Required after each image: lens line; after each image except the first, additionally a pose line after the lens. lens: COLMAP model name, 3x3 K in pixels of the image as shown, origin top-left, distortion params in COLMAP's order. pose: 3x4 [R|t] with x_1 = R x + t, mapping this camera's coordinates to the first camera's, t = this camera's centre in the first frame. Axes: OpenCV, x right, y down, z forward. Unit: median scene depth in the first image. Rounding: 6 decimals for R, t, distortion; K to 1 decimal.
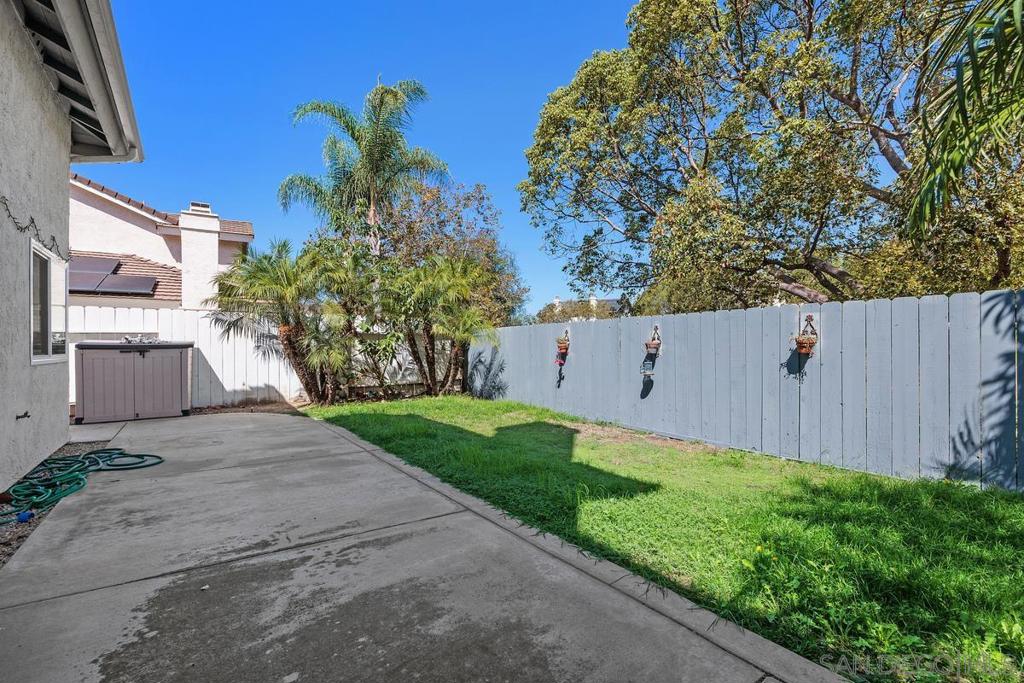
lens RADIAL K [[453.8, 0, 502.3], [0, 453.8, 339.9], [0, 0, 1]] dist [-0.000013, 0.000175]
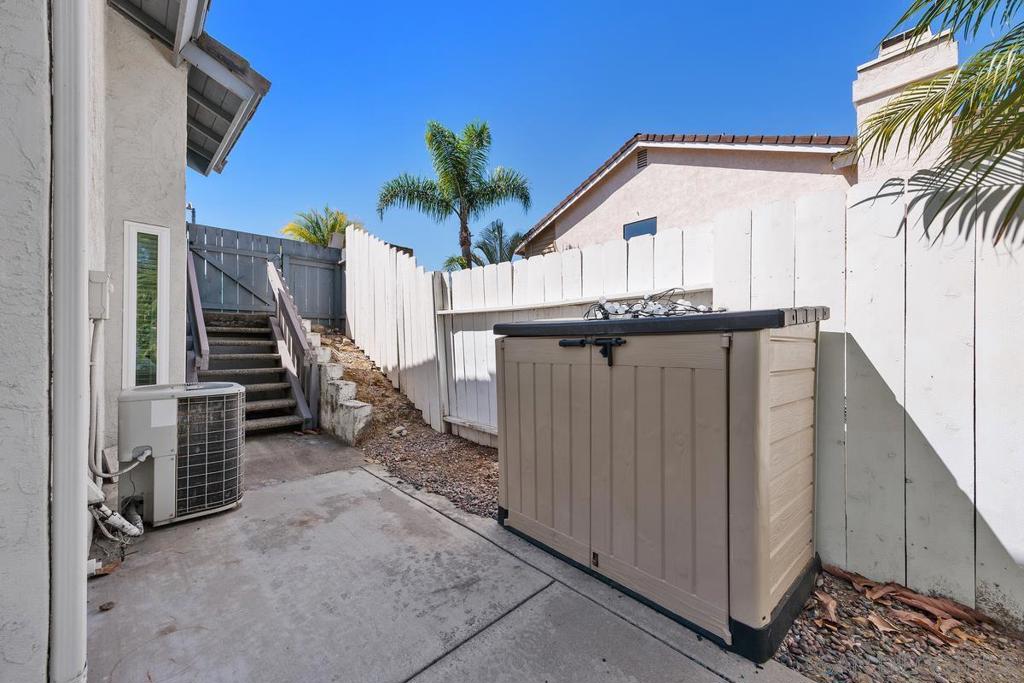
lens RADIAL K [[394.8, 0, 510.3], [0, 394.8, 346.1], [0, 0, 1]] dist [0.002402, 0.000155]
pose [[0.167668, 0.003044, -0.985839, -0.479802], [0.001816, 0.999993, 0.003397, 0.022338], [0.985842, -0.002360, 0.167661, 0.770451]]
